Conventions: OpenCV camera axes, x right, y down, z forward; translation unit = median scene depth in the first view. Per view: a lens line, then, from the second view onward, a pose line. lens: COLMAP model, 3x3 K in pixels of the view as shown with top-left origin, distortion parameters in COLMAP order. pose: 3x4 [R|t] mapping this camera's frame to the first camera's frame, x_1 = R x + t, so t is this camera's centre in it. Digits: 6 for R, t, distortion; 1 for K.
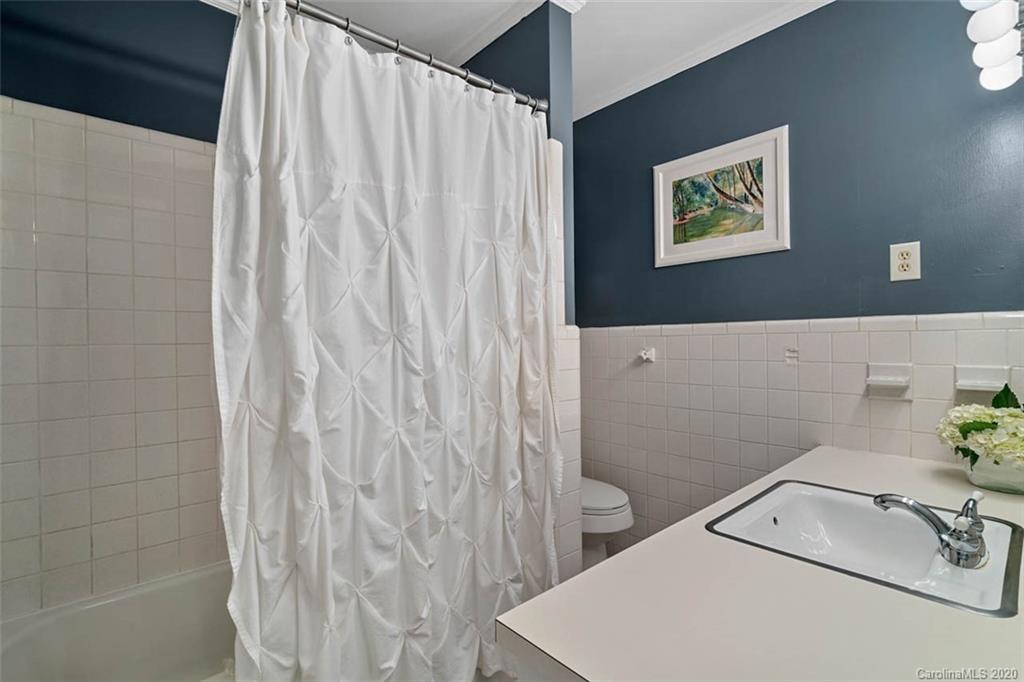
lens RADIAL K [[467.5, 0, 515.7], [0, 467.5, 342.1], [0, 0, 1]] dist [-0.009270, 0.000570]
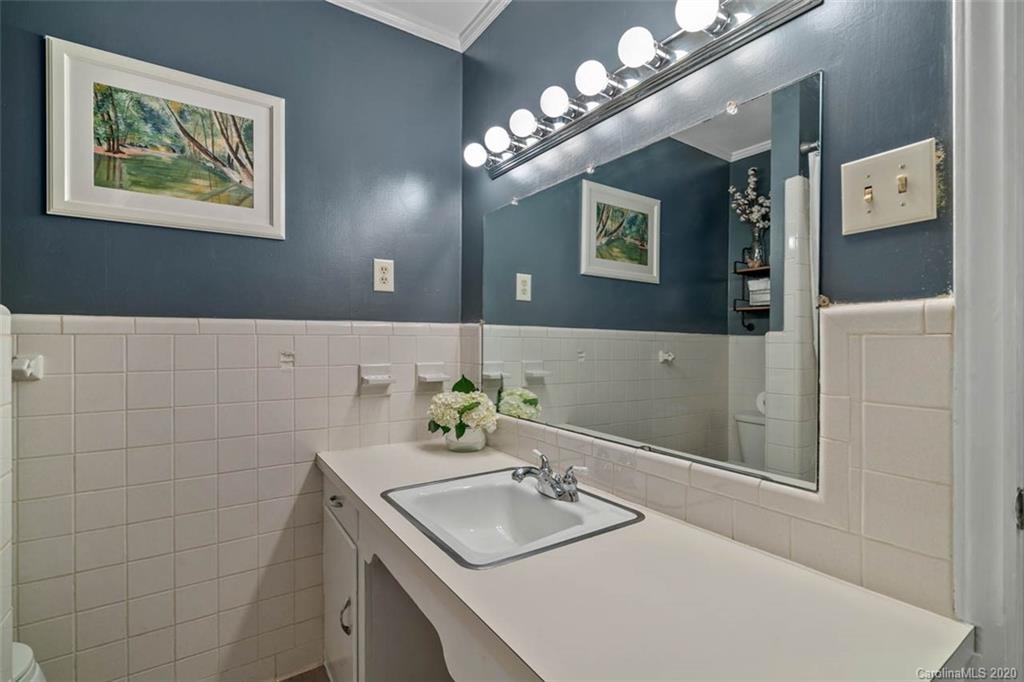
lens RADIAL K [[467.5, 0, 516.2], [0, 467.5, 341.7], [0, 0, 1]] dist [-0.009270, 0.000570]
pose [[0.129018, 0.006735, 0.991619, -0.218247], [-0.003036, 0.999975, -0.006397, -0.001588], [-0.991638, -0.002186, 0.129035, 0.420982]]
